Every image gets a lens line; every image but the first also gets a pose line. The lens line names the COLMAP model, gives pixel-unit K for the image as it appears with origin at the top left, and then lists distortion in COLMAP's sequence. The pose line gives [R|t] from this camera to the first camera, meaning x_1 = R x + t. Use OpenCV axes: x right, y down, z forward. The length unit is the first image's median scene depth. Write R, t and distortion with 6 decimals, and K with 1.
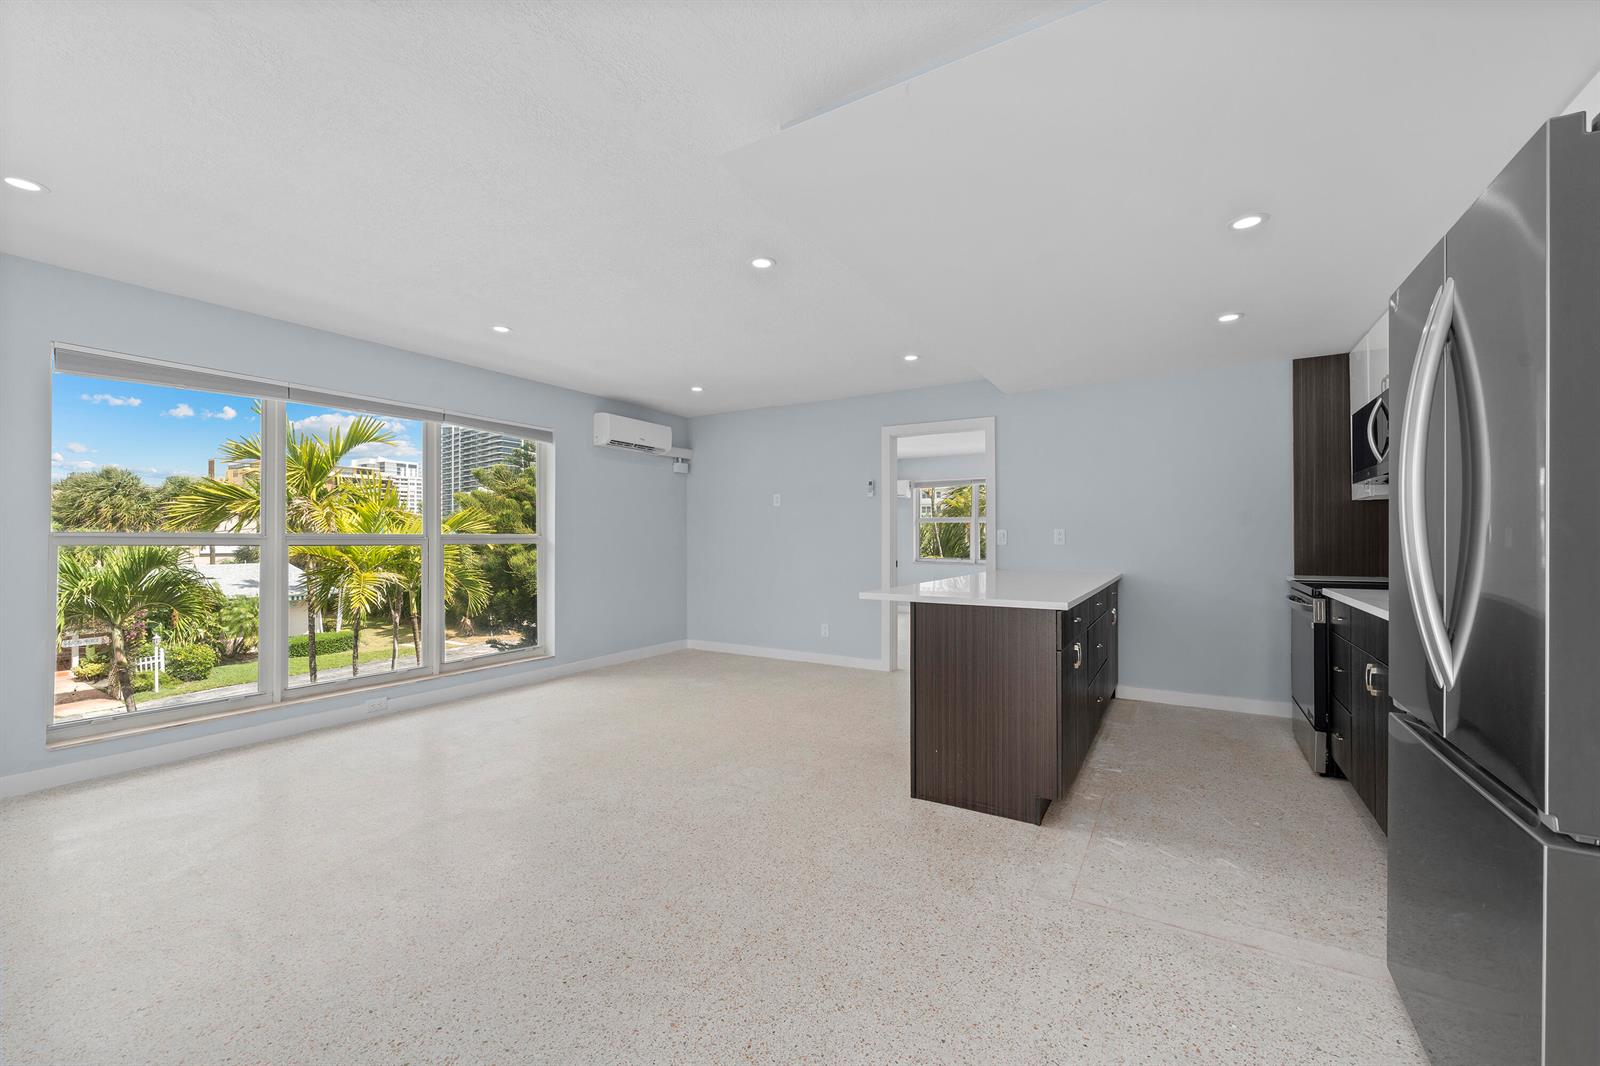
lens RADIAL K [[634.6, 0, 800.0], [0, 634.6, 533.0], [0, 0, 1]] dist [-0.000560, -0.000074]
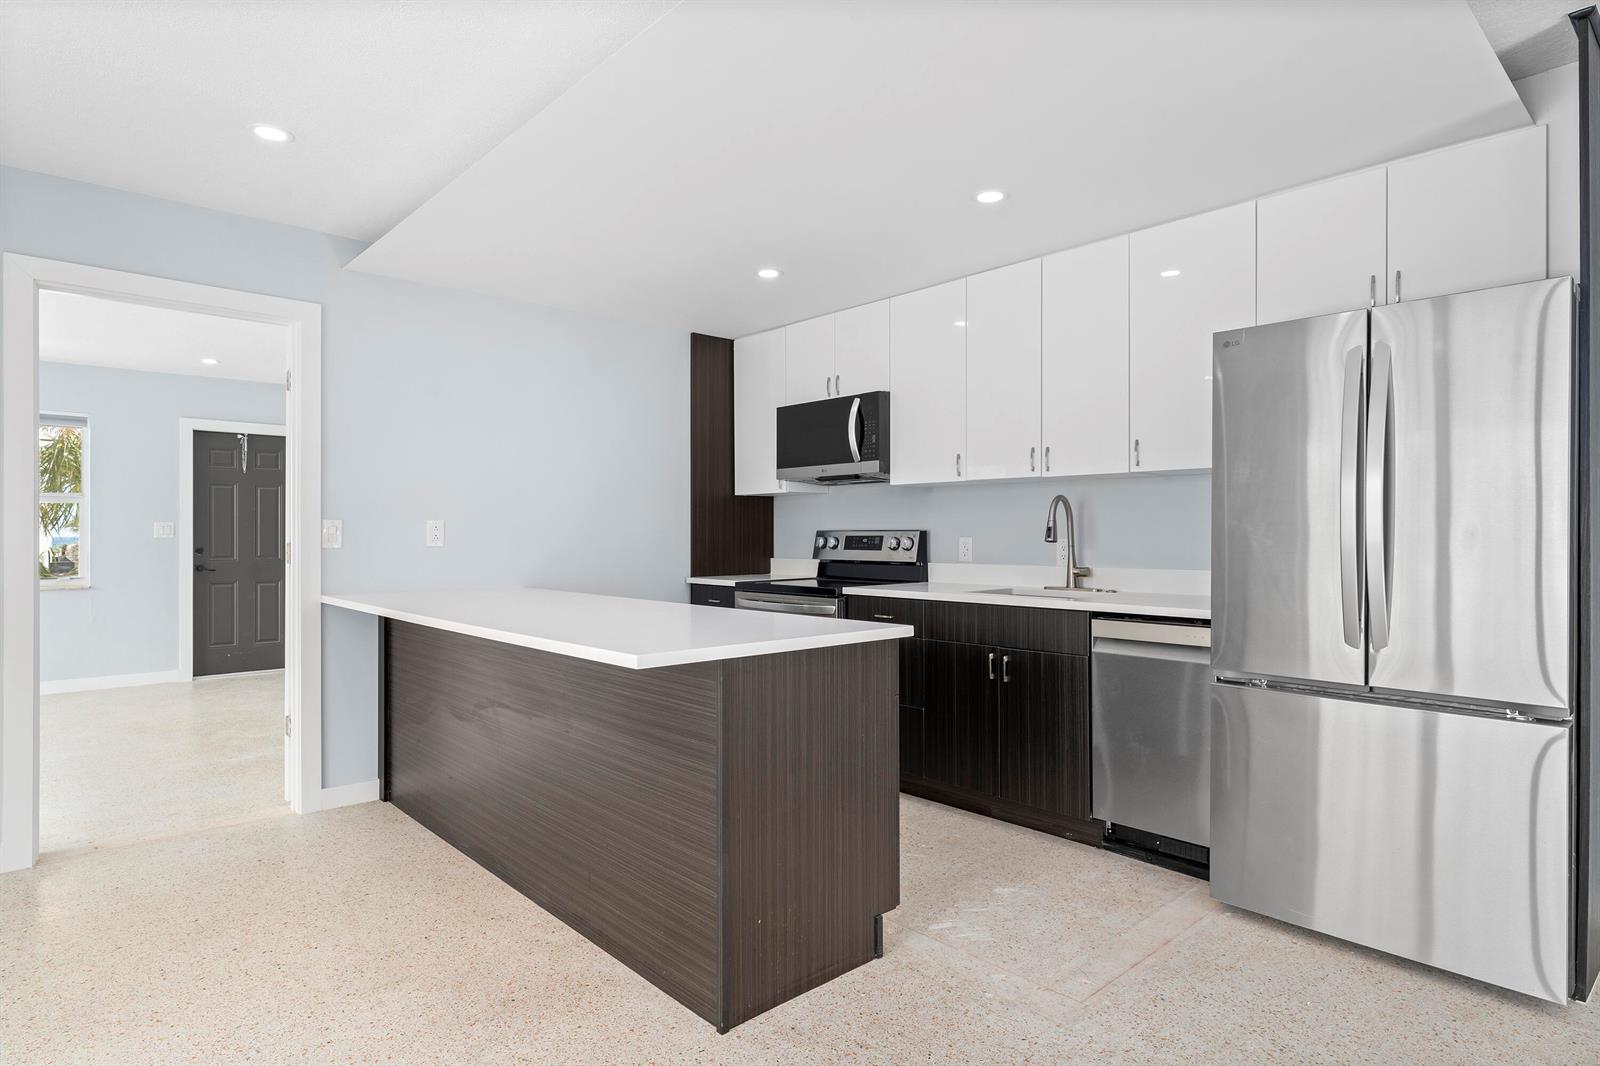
lens RADIAL K [[874.1, 0, 800.0], [0, 874.1, 533.0], [0, 0, 1]] dist [0.000052, -0.000196]
pose [[0.288294, 0.001508, 0.957541, -0.523775], [-0.006054, 0.999982, 0.000248, 0.007404], [-0.957523, -0.005869, 0.288298, 0.785348]]
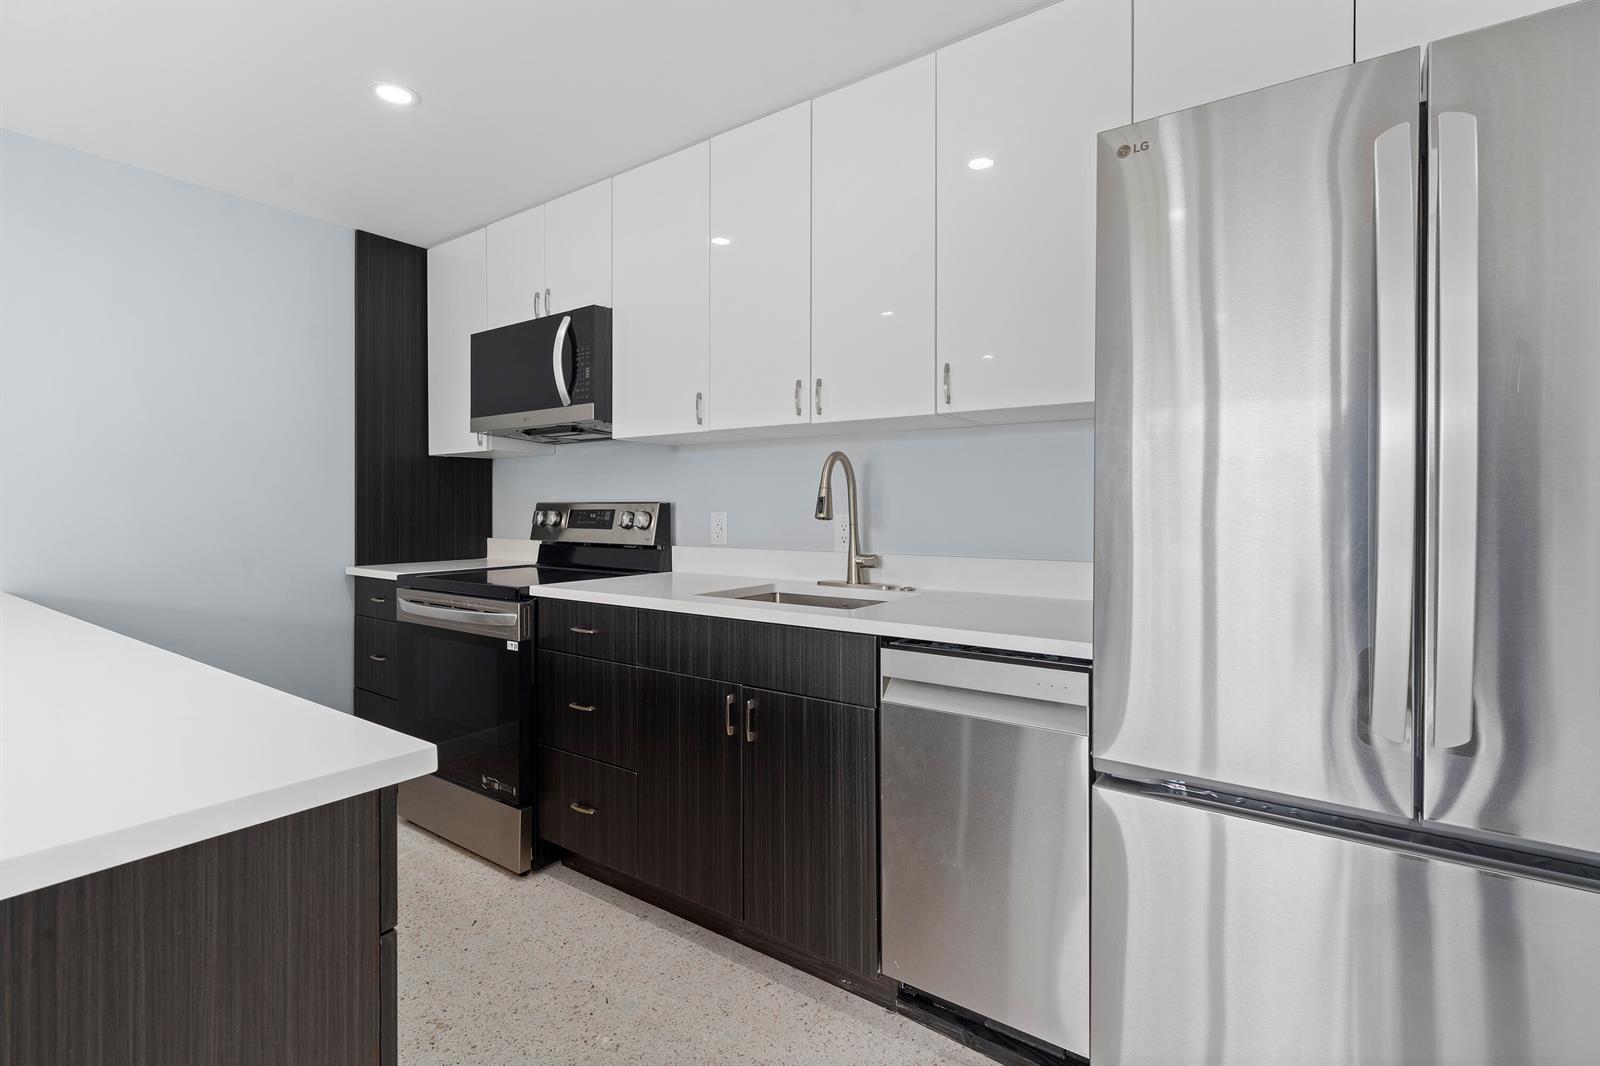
lens RADIAL K [[748.8, 0, 795.0], [0, 748.8, 508.2], [0, 0, 1]] dist [0.000211, 0.000019]
pose [[0.084868, 0.000379, 0.996392, 0.100388], [-0.007723, 0.999970, 0.000278, 0.007783], [-0.996362, -0.007719, 0.084869, 0.766687]]
